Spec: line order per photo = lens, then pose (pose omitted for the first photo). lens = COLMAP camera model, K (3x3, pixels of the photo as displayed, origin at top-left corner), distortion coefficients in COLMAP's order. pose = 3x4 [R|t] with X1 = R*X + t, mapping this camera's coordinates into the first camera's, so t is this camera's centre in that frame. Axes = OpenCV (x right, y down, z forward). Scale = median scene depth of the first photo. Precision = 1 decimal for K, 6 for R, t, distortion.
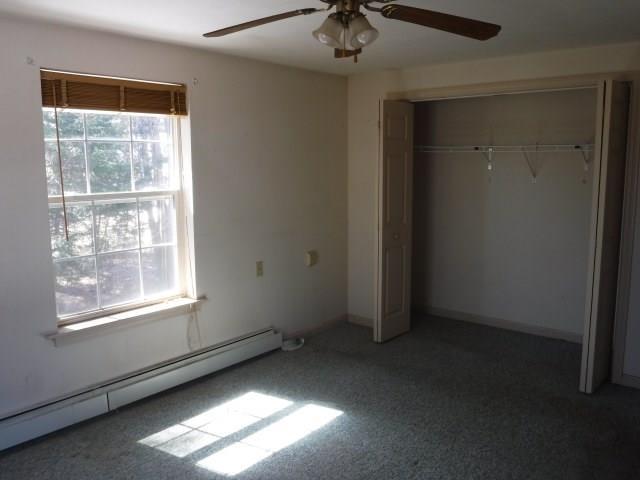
lens RADIAL K [[537.1, 0, 317.6], [0, 537.1, 242.1], [0, 0, 1]] dist [-0.065201, 0.015798]
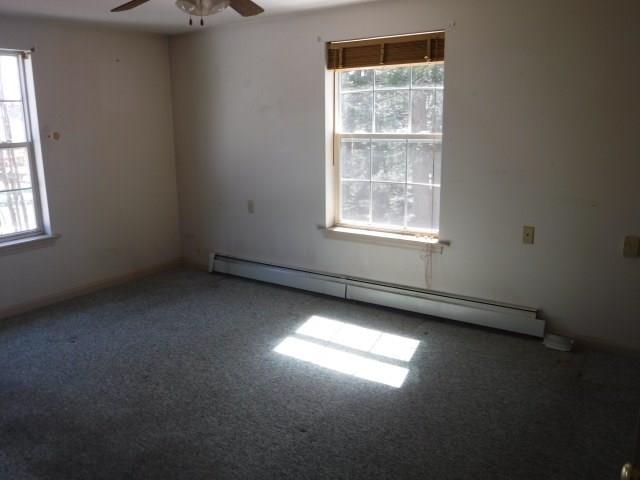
lens RADIAL K [[537.1, 0, 317.3], [0, 537.1, 238.7], [0, 0, 1]] dist [-0.065201, 0.015798]
pose [[0.093461, 0.217282, -0.971624, 0.817764], [-0.138911, 0.969196, 0.203377, -0.083197], [0.985885, 0.115962, 0.120765, 0.698765]]
